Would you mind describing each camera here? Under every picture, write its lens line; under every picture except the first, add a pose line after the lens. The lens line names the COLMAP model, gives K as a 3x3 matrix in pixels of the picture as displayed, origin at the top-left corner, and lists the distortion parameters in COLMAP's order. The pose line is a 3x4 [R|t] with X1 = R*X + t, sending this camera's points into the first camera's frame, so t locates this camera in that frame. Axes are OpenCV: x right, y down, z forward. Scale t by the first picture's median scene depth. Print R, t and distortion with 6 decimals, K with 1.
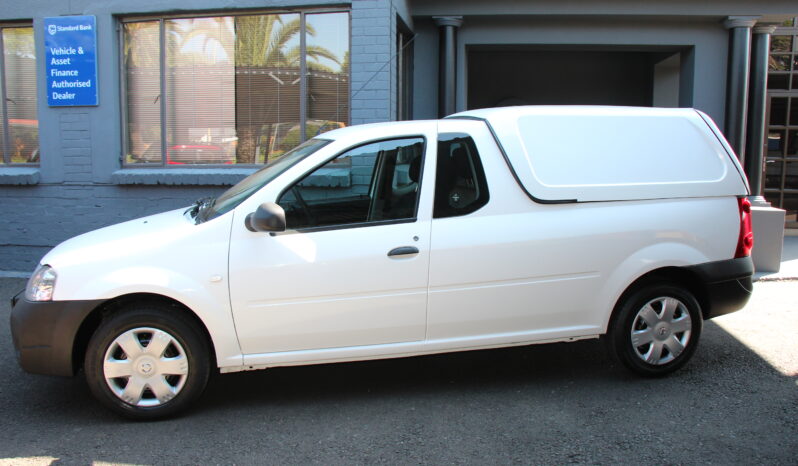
lens RADIAL K [[758.7, 0, 399.0], [0, 758.7, 233.0], [0, 0, 1]] dist [-0.246571, 0.315422]
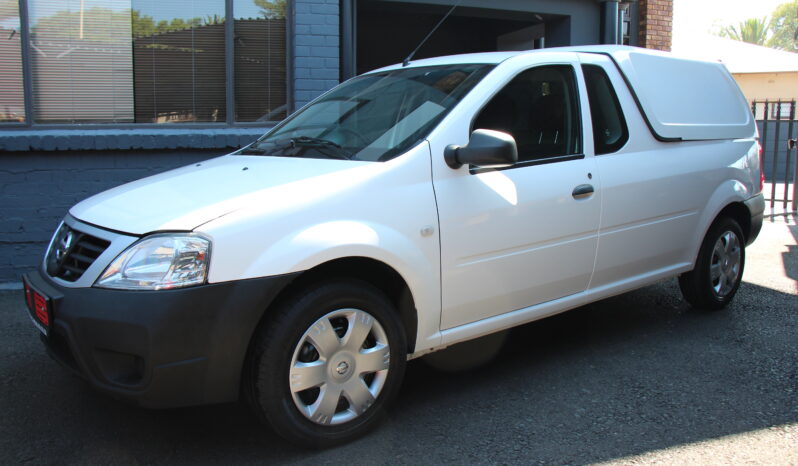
lens RADIAL K [[758.7, 0, 399.0], [0, 758.7, 233.0], [0, 0, 1]] dist [-0.246571, 0.315422]
pose [[0.863087, -0.060262, 0.501447, -0.629912], [0.064207, 0.997892, 0.009411, 0.052510], [-0.500957, 0.024074, 0.865137, 0.351211]]
